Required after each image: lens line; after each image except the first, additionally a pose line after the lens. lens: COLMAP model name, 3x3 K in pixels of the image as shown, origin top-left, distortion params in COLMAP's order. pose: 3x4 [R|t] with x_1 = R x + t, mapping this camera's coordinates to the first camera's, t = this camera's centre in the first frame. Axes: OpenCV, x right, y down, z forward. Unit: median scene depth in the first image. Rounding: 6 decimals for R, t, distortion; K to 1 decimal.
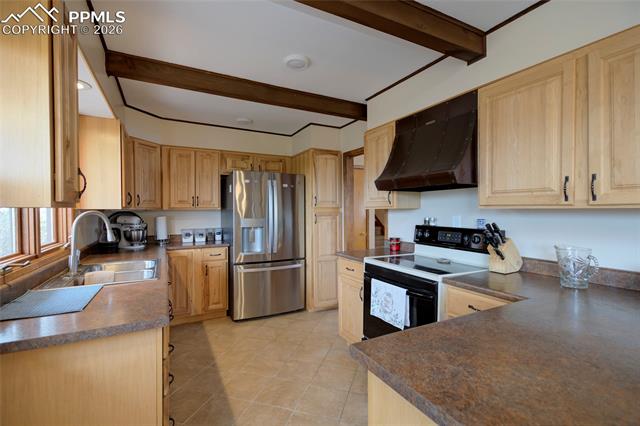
lens RADIAL K [[291.6, 0, 320.0], [0, 291.6, 213.0], [0, 0, 1]] dist [0.015253, 0.000353]
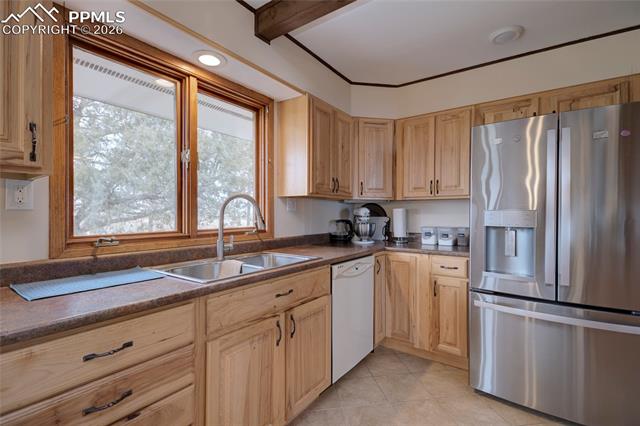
lens RADIAL K [[291.6, 0, 320.0], [0, 291.6, 213.0], [0, 0, 1]] dist [0.015253, 0.000353]
pose [[0.449835, 0.005205, -0.893096, 0.086495], [-0.017499, 0.999842, -0.002987, 0.030468], [0.892940, 0.016972, 0.449855, 0.456506]]
